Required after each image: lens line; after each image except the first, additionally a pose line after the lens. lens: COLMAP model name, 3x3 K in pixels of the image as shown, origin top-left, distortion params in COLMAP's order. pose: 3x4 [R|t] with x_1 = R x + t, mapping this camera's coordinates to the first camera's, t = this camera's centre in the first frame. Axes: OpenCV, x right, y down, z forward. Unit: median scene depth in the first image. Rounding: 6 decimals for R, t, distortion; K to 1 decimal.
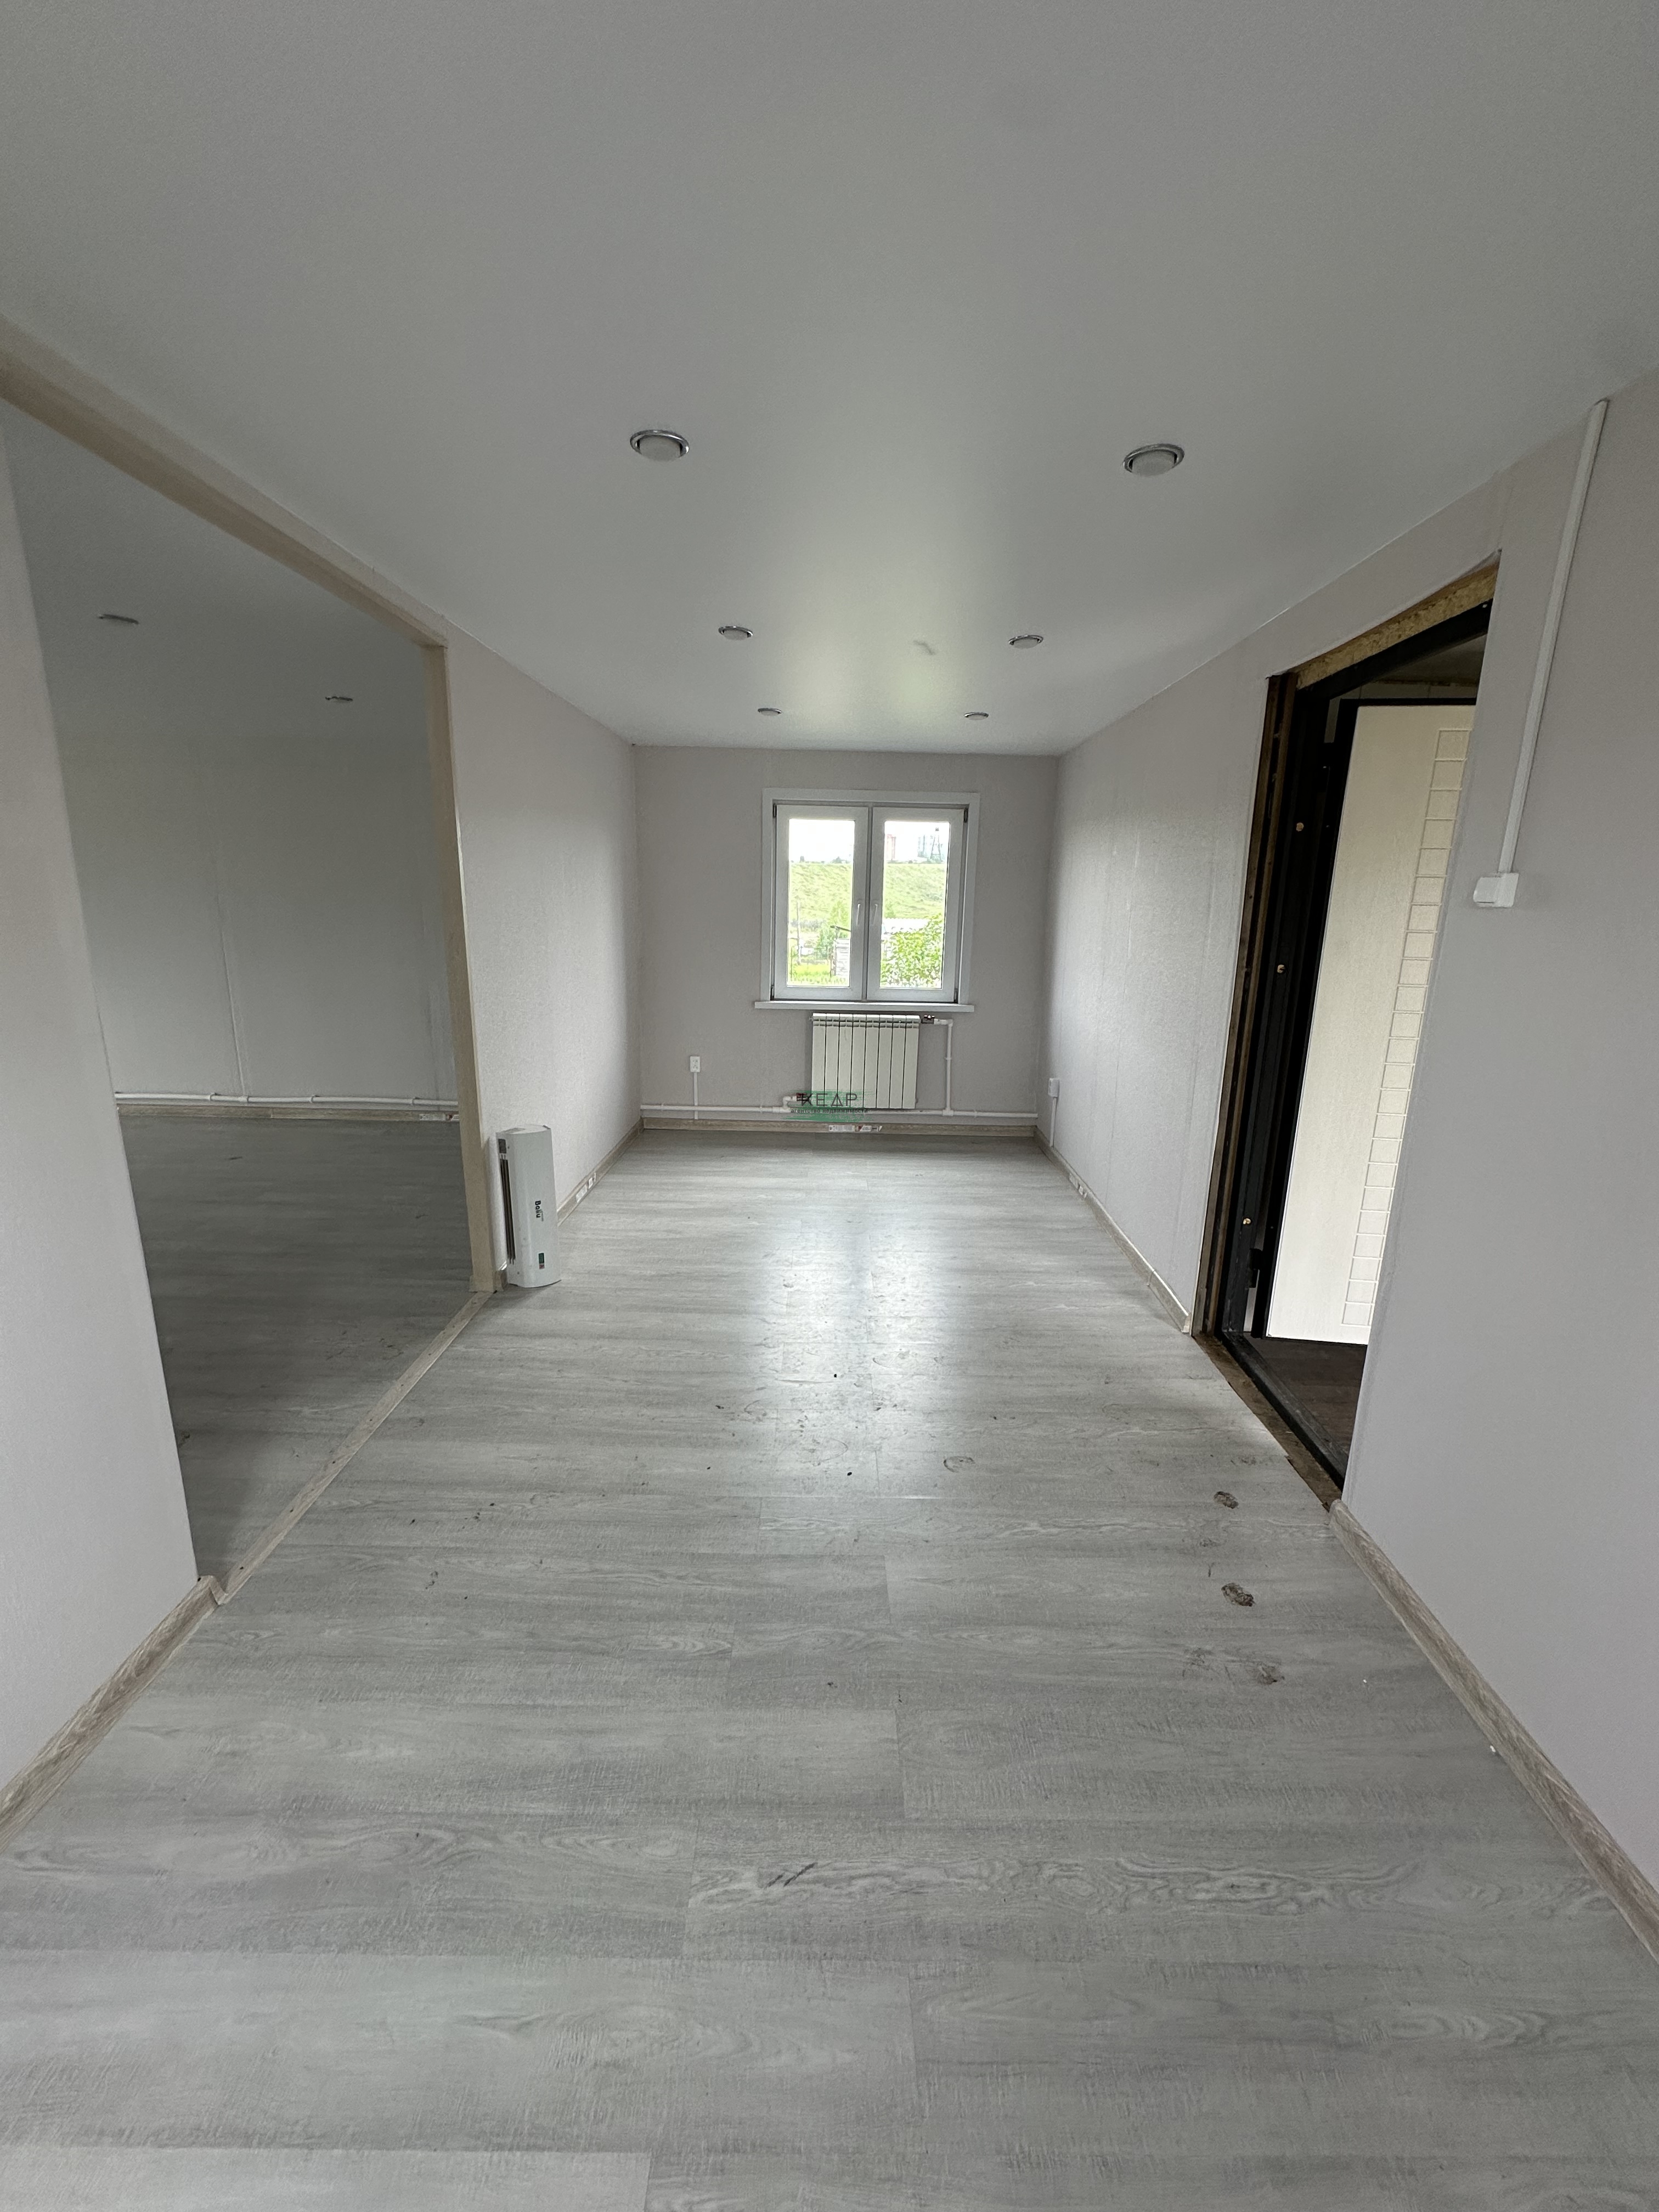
lens RADIAL K [[881.2, 0, 827.3], [0, 881.2, 1105.3], [0, 0, 1]] dist [-0.004307, 0.001163]
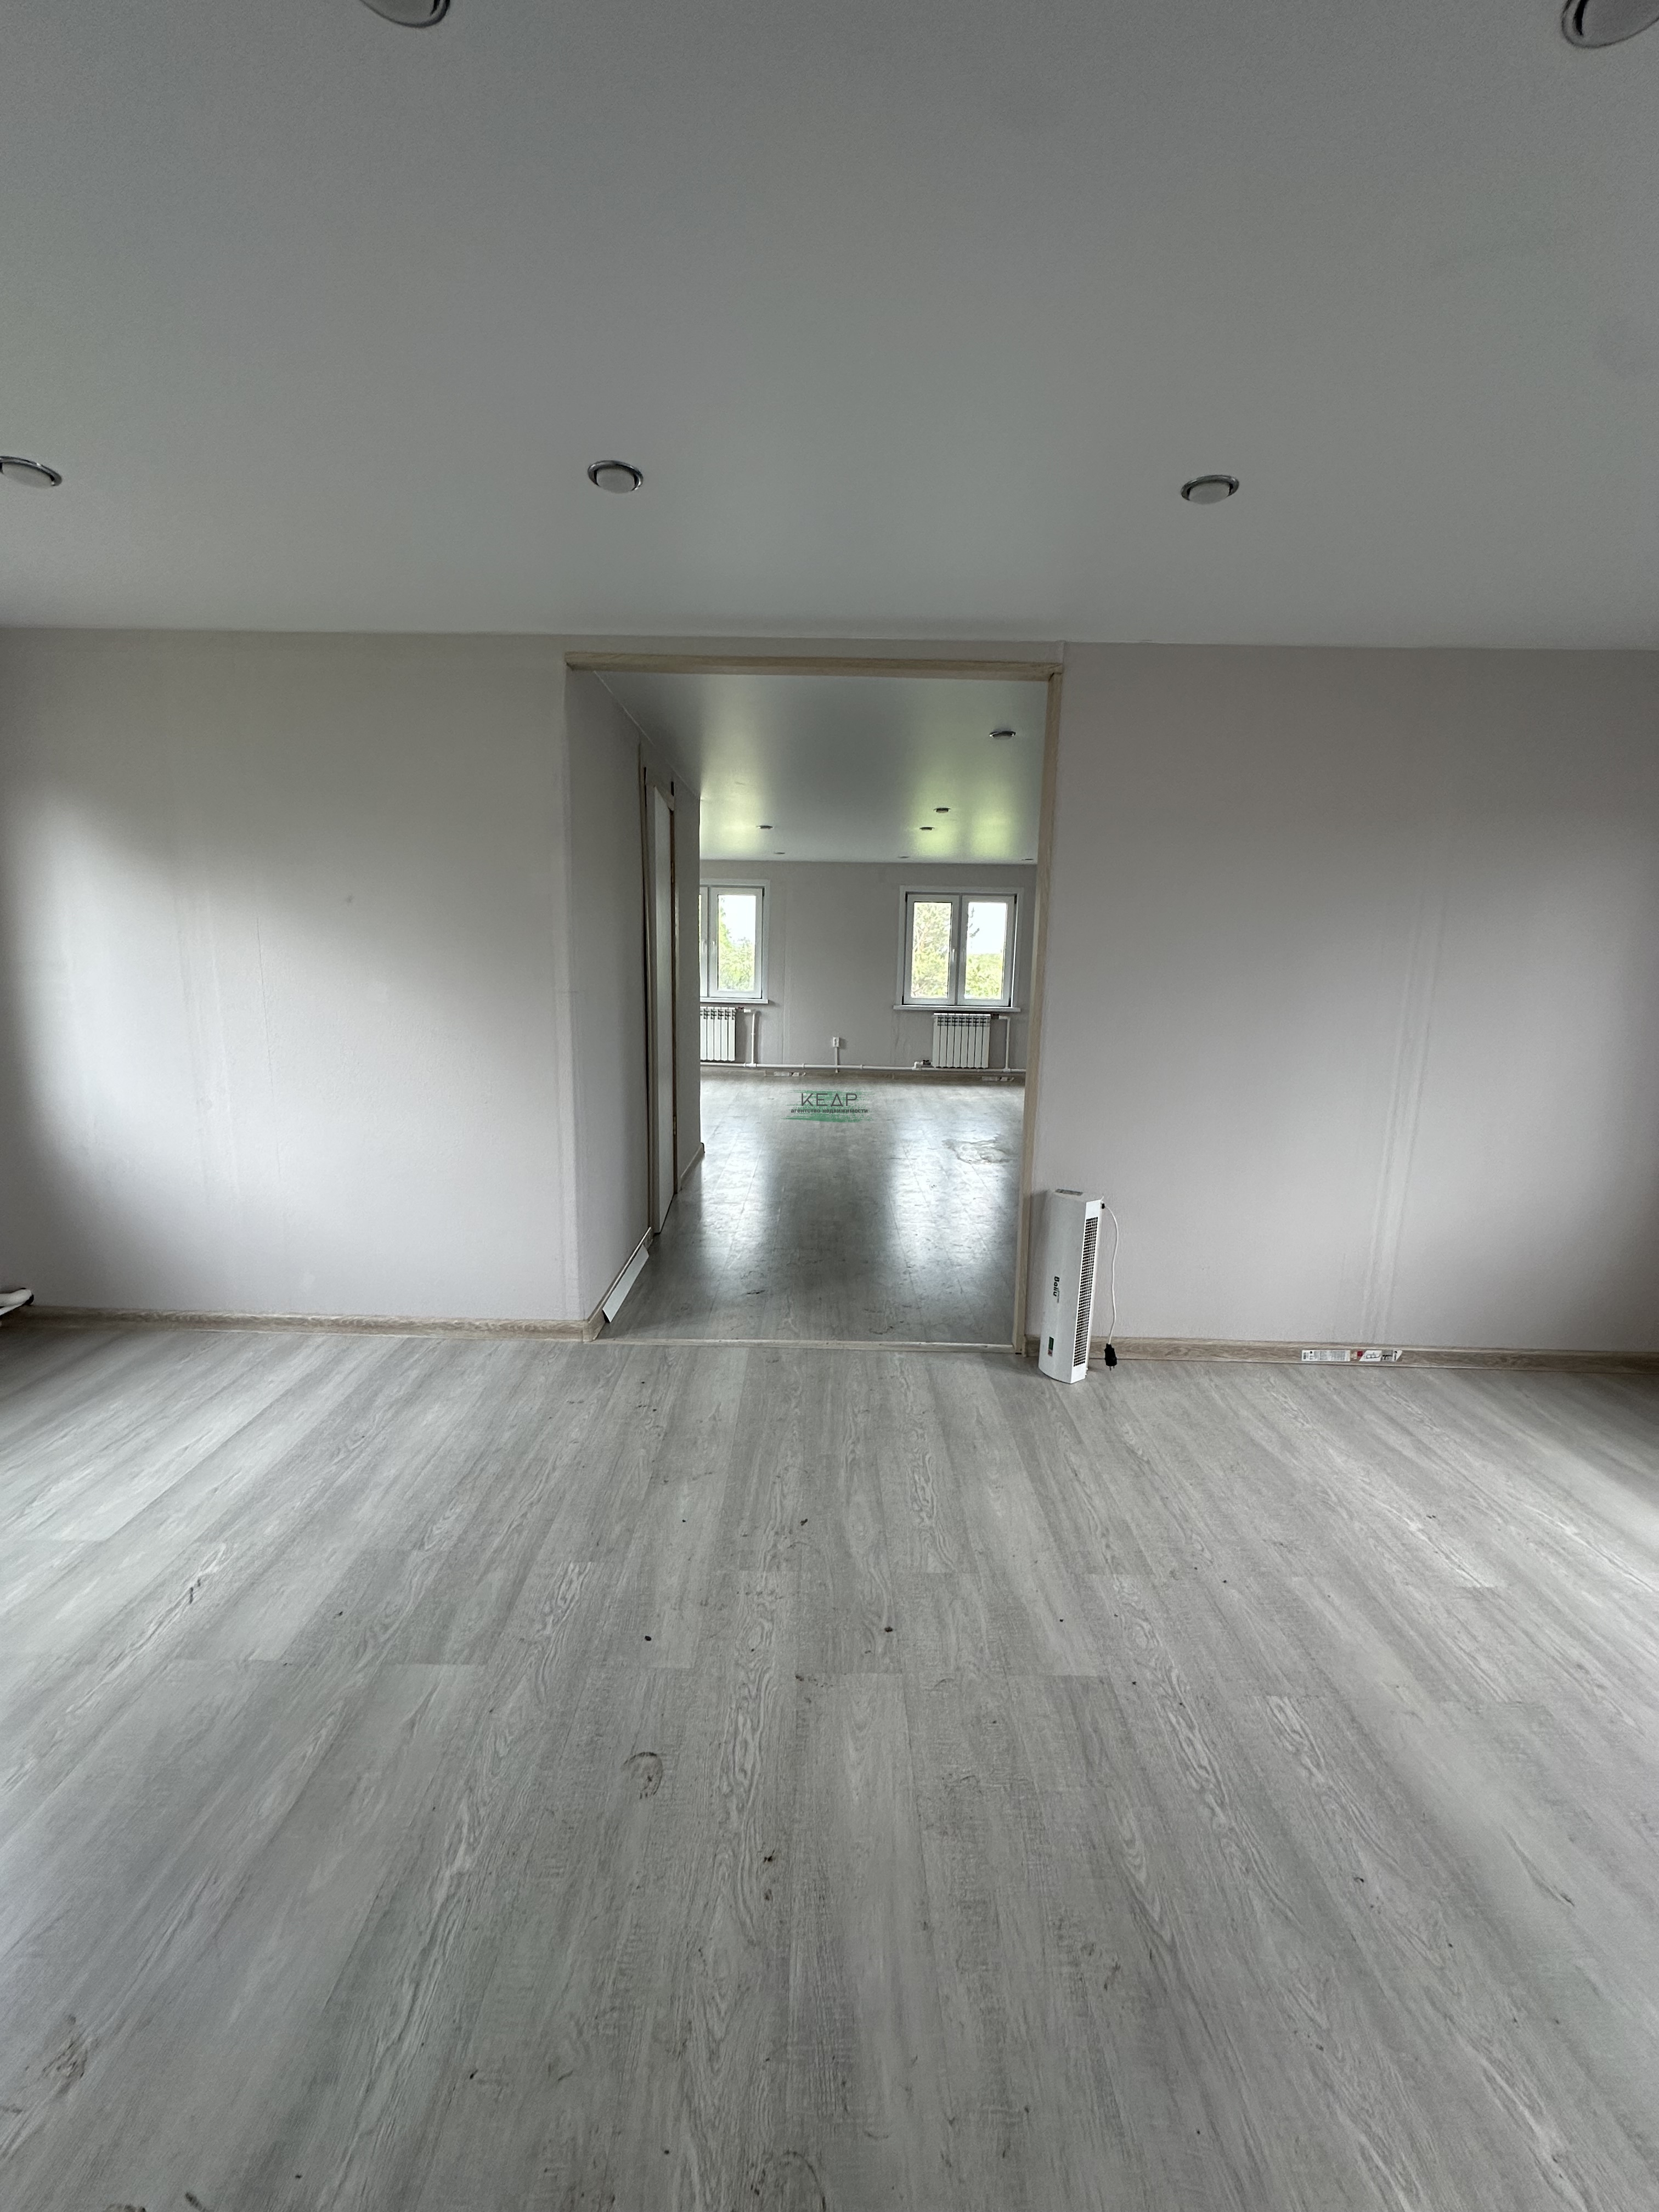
lens RADIAL K [[879.0, 0, 829.5], [0, 879.0, 1106.0], [0, 0, 1]] dist [-0.003725, 0.000929]
pose [[0.007448, 0.147713, -0.989002, 0.731313], [-0.250688, 0.957722, 0.141153, -0.172815], [0.968039, 0.246880, 0.044163, 1.040289]]
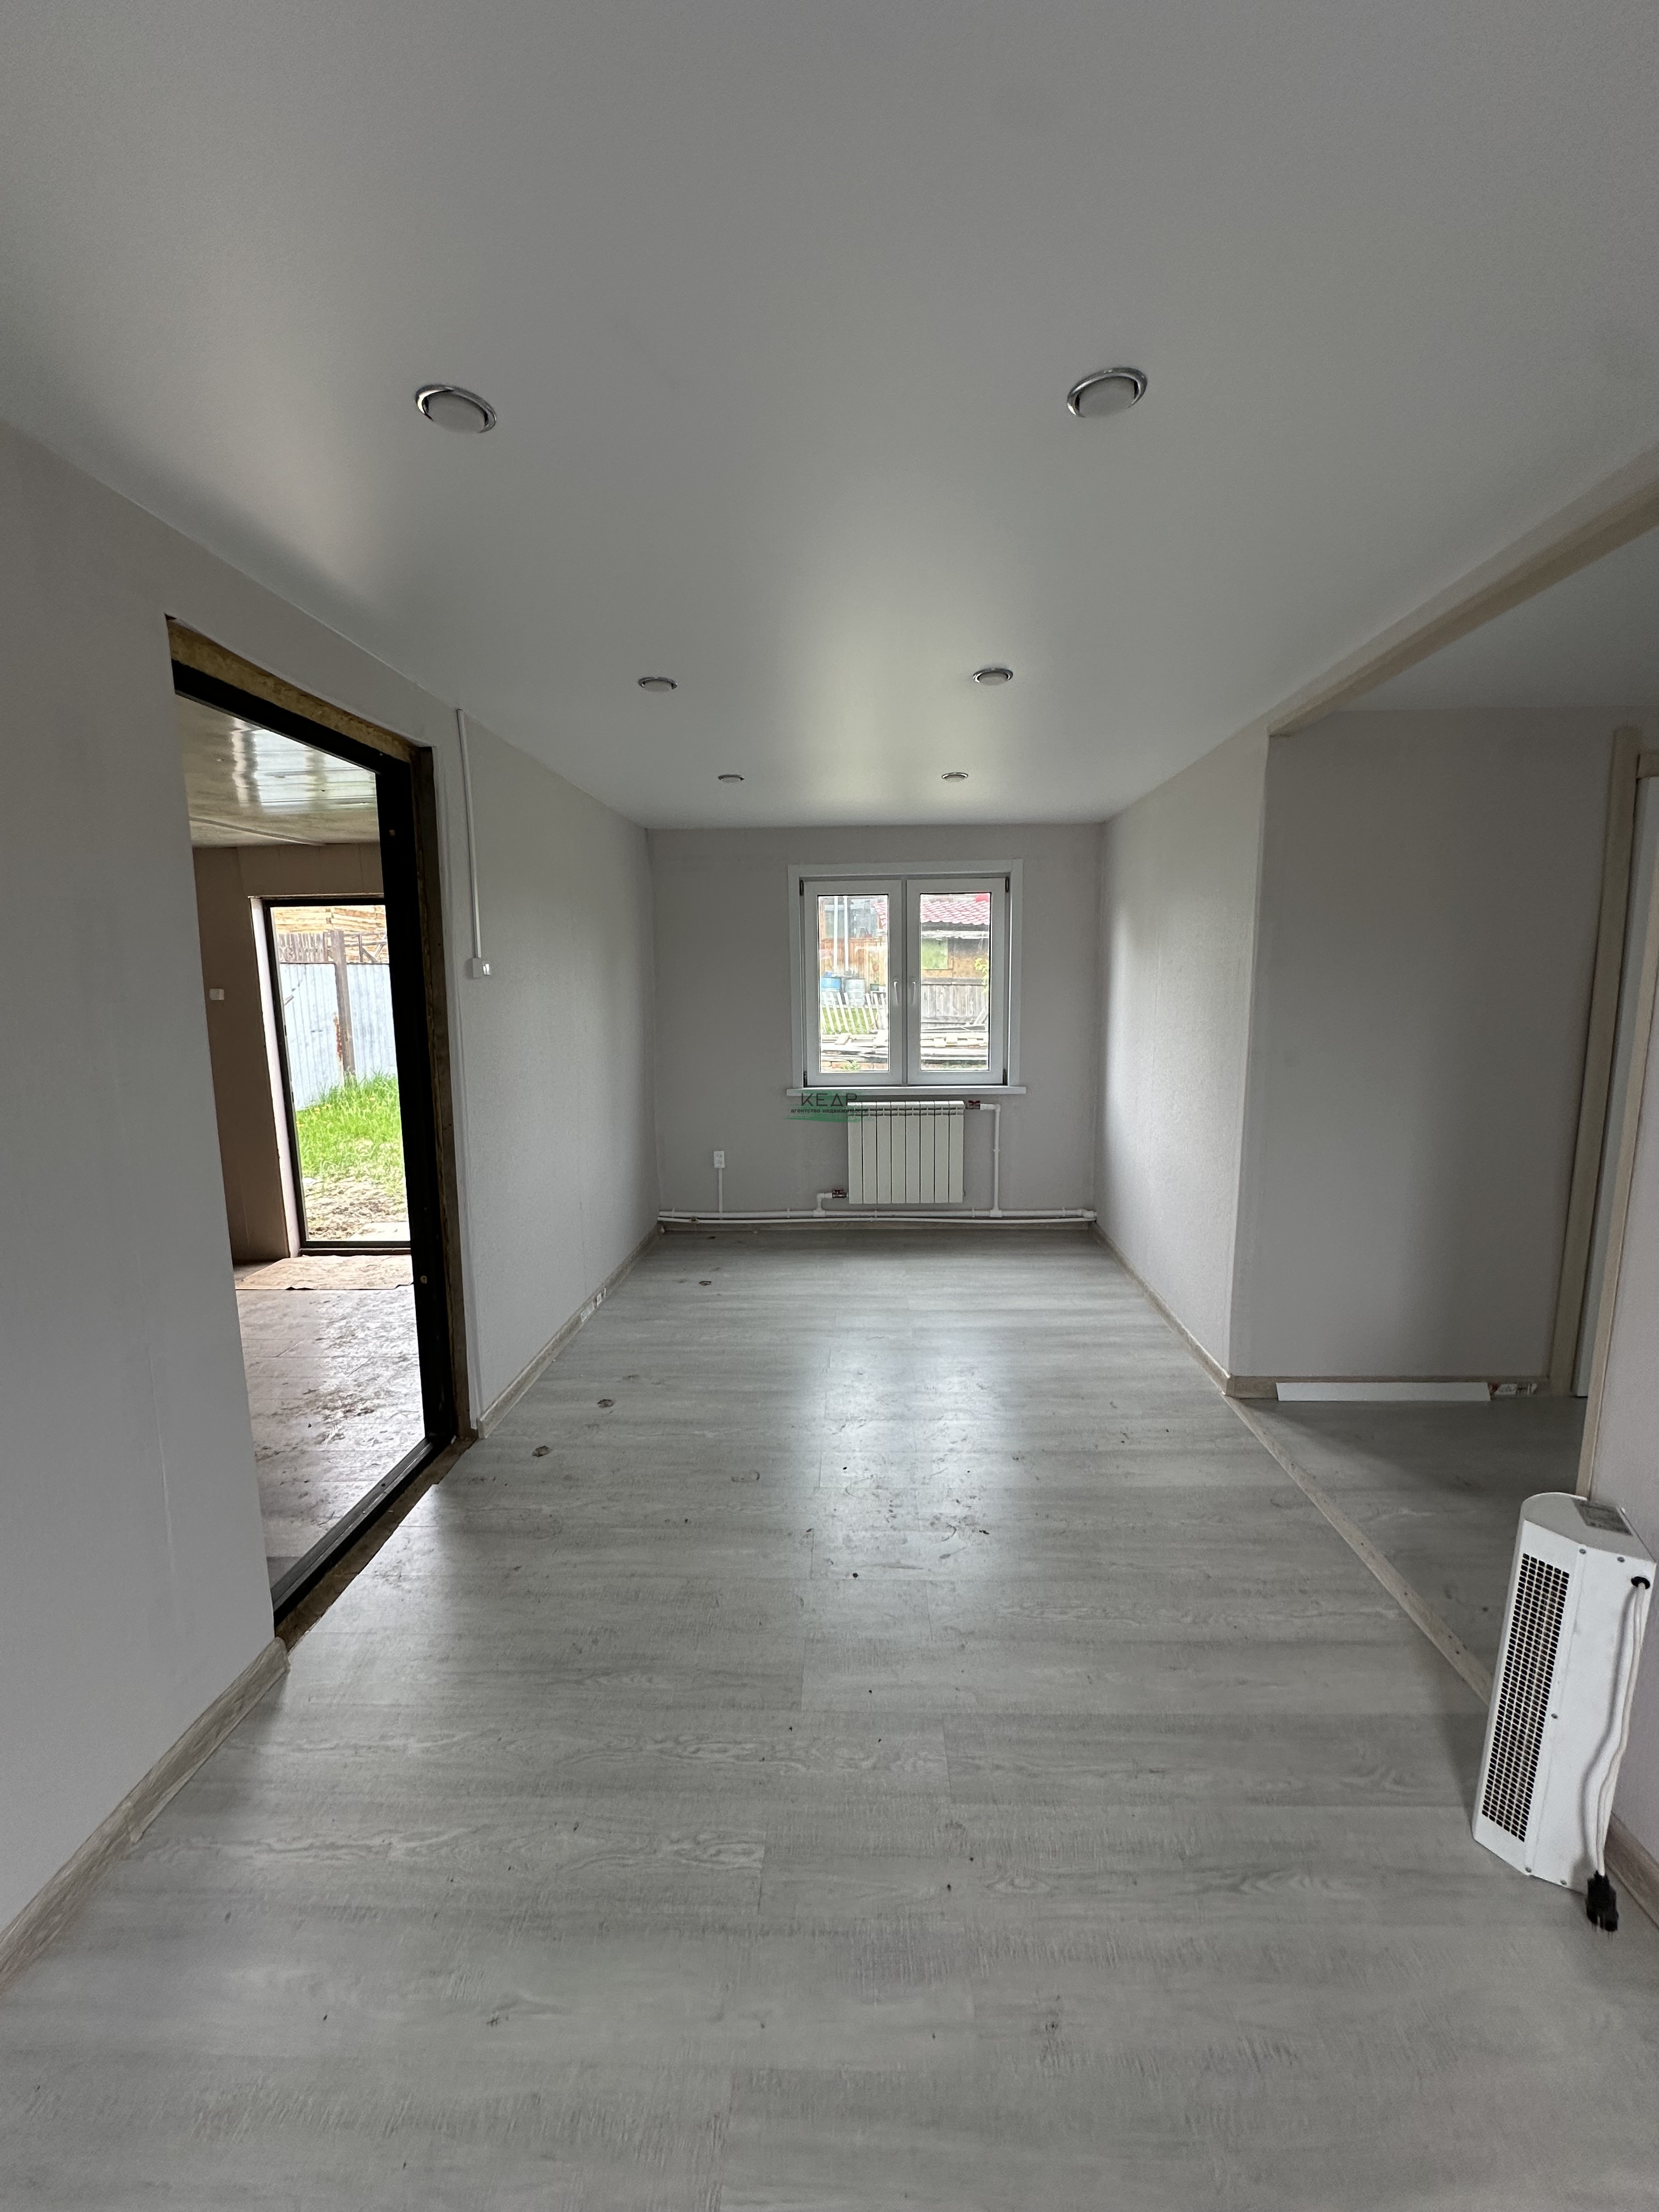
lens RADIAL K [[877.5, 0, 835.2], [0, 877.5, 1101.4], [0, 0, 1]] dist [-0.000055, 0.000323]
pose [[-0.999665, -0.016827, 0.019643, 0.024146], [-0.008539, 0.931571, 0.363459, -0.464271], [-0.024415, 0.363170, -0.931403, 1.965707]]
